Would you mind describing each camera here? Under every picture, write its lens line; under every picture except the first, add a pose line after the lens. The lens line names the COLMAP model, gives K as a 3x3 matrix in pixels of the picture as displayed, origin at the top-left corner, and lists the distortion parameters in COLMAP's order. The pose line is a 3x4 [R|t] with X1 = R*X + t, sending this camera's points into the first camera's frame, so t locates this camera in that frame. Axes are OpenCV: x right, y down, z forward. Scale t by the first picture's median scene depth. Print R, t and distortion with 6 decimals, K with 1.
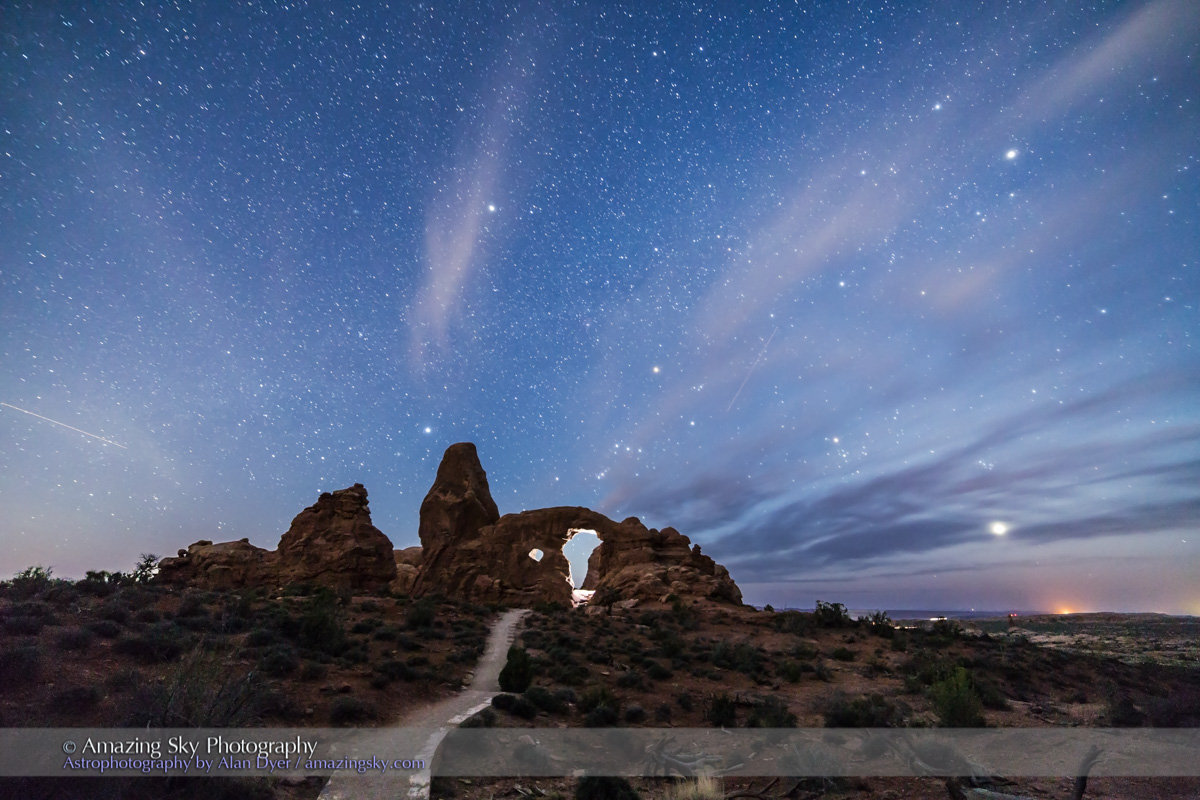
lens RADIAL K [[481.5, 0, 600.0], [0, 481.5, 400.0], [0, 0, 1]] dist [-0.074694, 0.000529]
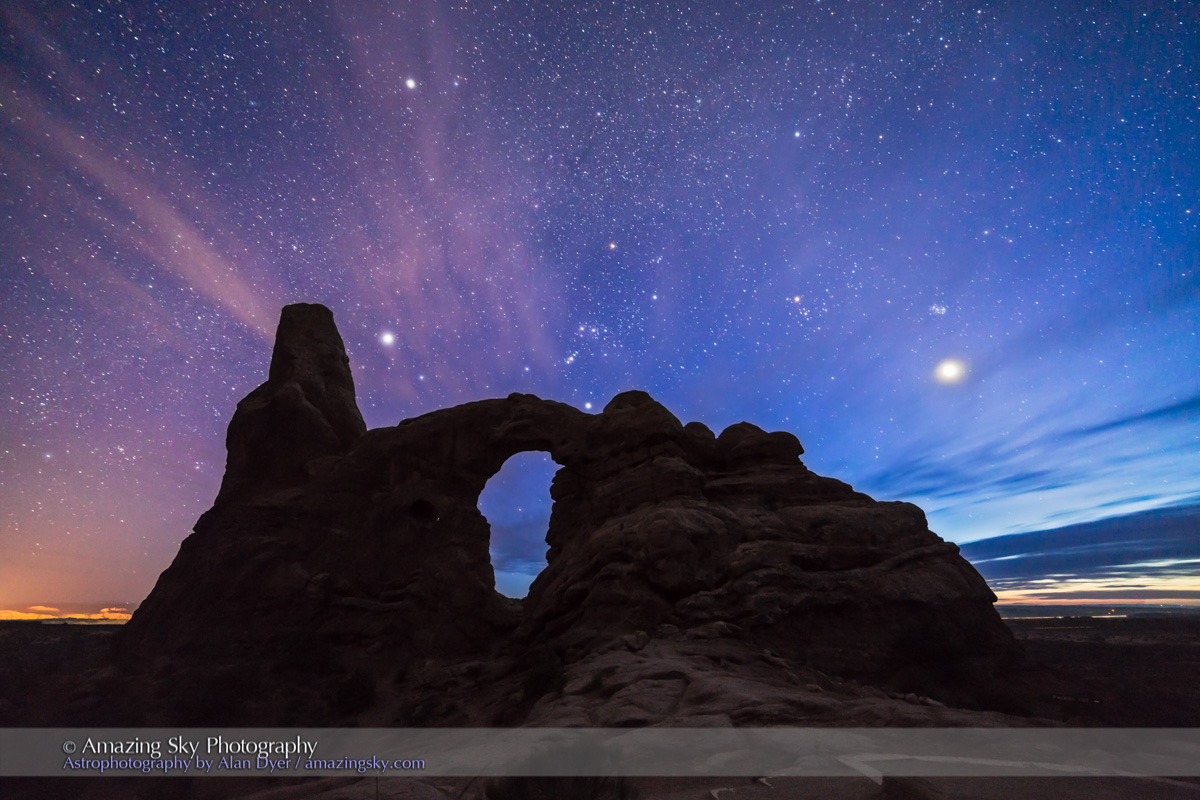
lens RADIAL K [[481.5, 0, 600.0], [0, 481.5, 400.0], [0, 0, 1]] dist [-0.074694, 0.000529]
pose [[0.976812, -0.108095, -0.184807, 0.285804], [0.105995, 0.994140, -0.021231, 0.654839], [0.186019, 0.001150, 0.982546, 1.615830]]
